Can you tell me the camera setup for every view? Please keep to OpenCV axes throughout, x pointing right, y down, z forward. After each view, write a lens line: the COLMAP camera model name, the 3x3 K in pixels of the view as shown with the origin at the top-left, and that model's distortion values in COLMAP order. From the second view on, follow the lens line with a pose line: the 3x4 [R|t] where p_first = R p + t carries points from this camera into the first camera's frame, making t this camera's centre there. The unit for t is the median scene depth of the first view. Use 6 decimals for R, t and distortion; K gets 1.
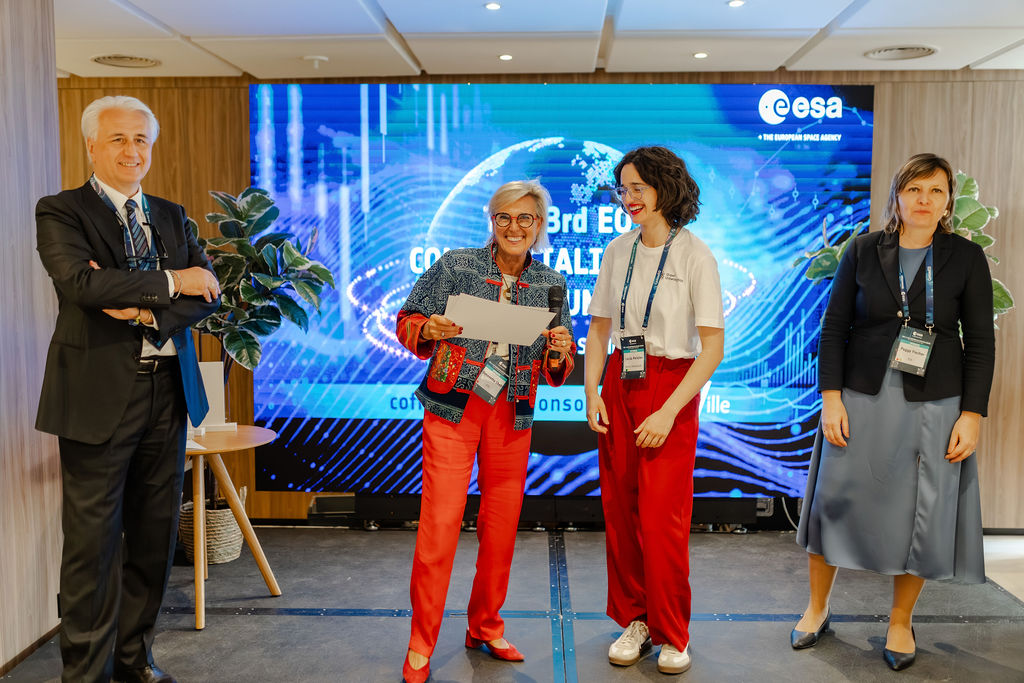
lens RADIAL K [[985.6, 0, 505.0], [0, 985.6, 350.1], [0, 0, 1]] dist [0.003915, 0.014061]
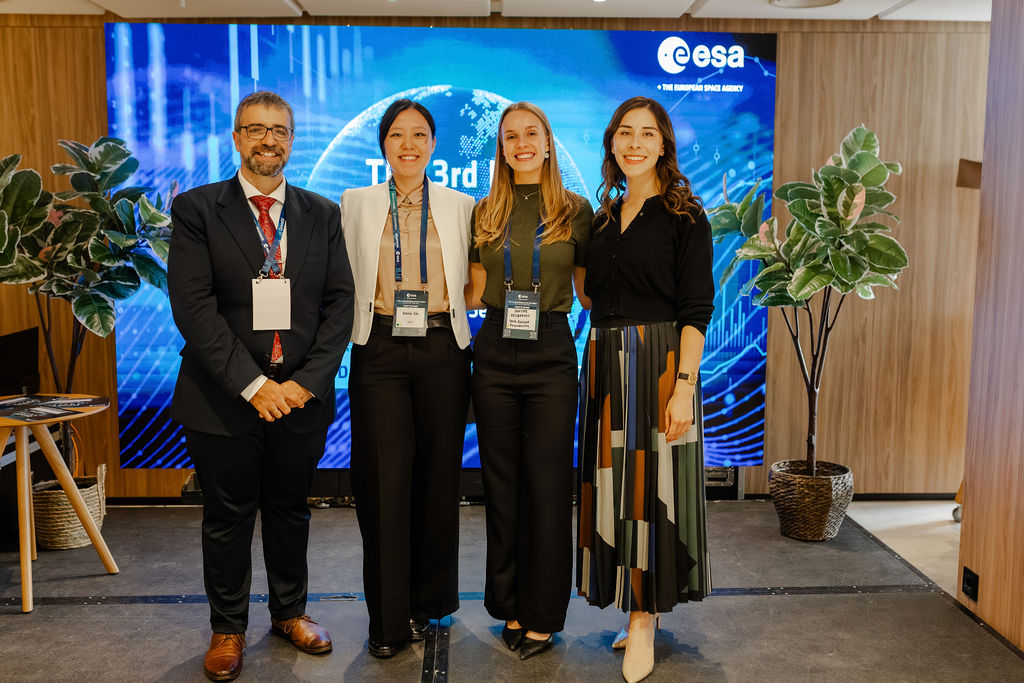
lens RADIAL K [[1031.3, 0, 506.3], [0, 1031.3, 339.9], [0, 0, 1]] dist [0.002846, 0.005001]
pose [[0.997364, -0.007090, 0.072207, 0.038790], [0.005276, 0.999666, 0.025290, 0.000566], [-0.072363, -0.024843, 0.997069, 0.018065]]
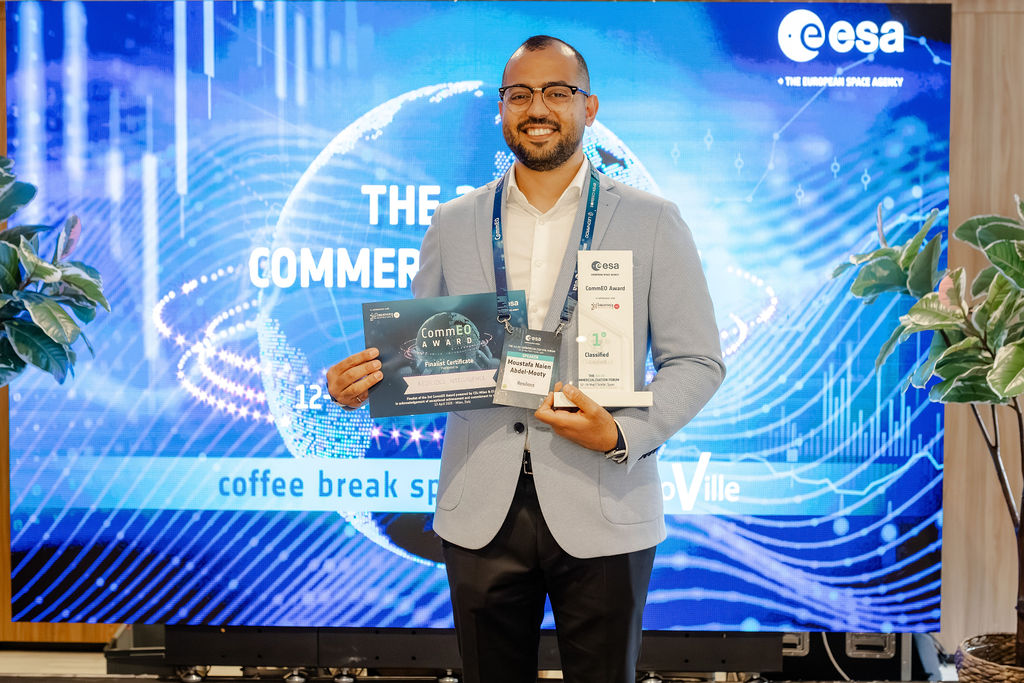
lens RADIAL K [[1186.6, 0, 516.0], [0, 1186.6, 318.5], [0, 0, 1]] dist [0.002111, -0.004760]
pose [[0.999956, 0.000271, 0.009423, 0.073691], [0.000162, 0.998945, -0.045914, -0.021152], [-0.009426, 0.045913, 0.998901, 0.215082]]
